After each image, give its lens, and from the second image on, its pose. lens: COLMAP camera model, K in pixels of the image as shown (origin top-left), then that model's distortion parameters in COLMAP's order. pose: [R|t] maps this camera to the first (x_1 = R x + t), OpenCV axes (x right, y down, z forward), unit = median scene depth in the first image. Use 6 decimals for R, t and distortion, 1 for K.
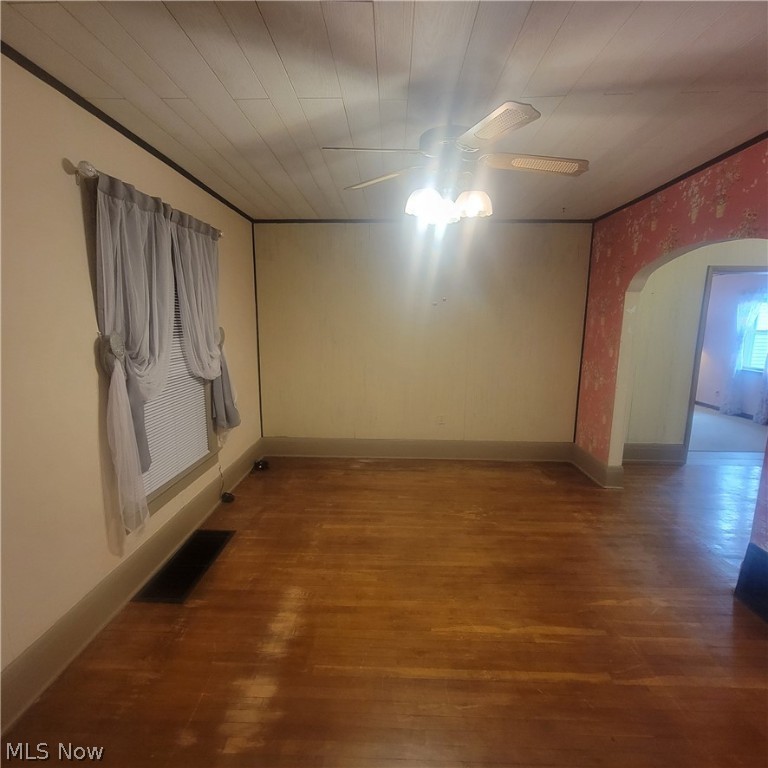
lens RADIAL K [[419.3, 0, 374.1], [0, 419.3, 384.0], [0, 0, 1]] dist [-0.000105, -0.000165]
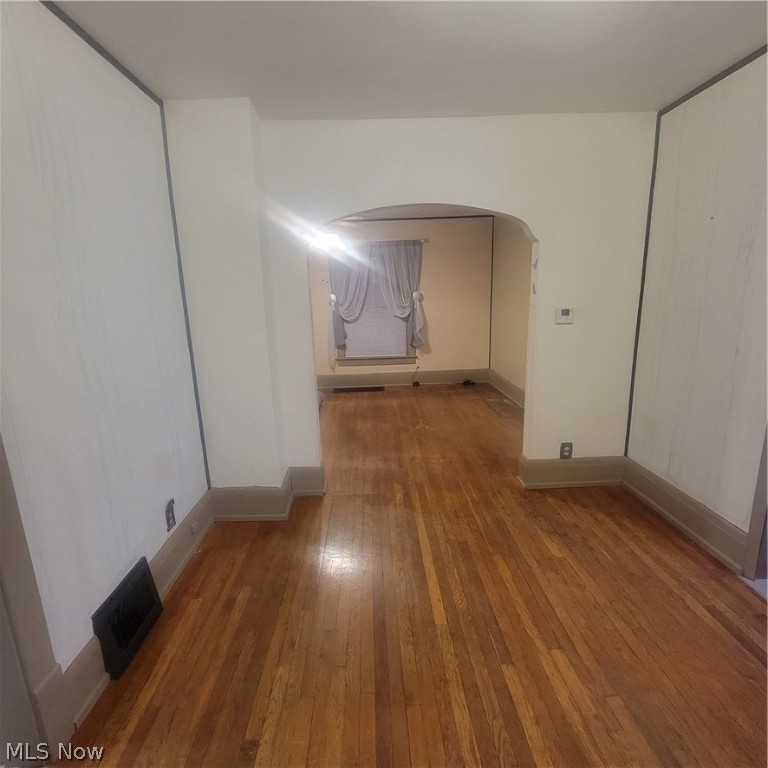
lens RADIAL K [[419.3, 0, 374.1], [0, 419.3, 384.0], [0, 0, 1]] dist [-0.000105, -0.000165]
pose [[0.057168, 0.208418, -0.976368, 1.446259], [-0.118716, 0.972447, 0.200630, -0.075025], [0.991281, 0.104441, 0.080336, 0.688836]]
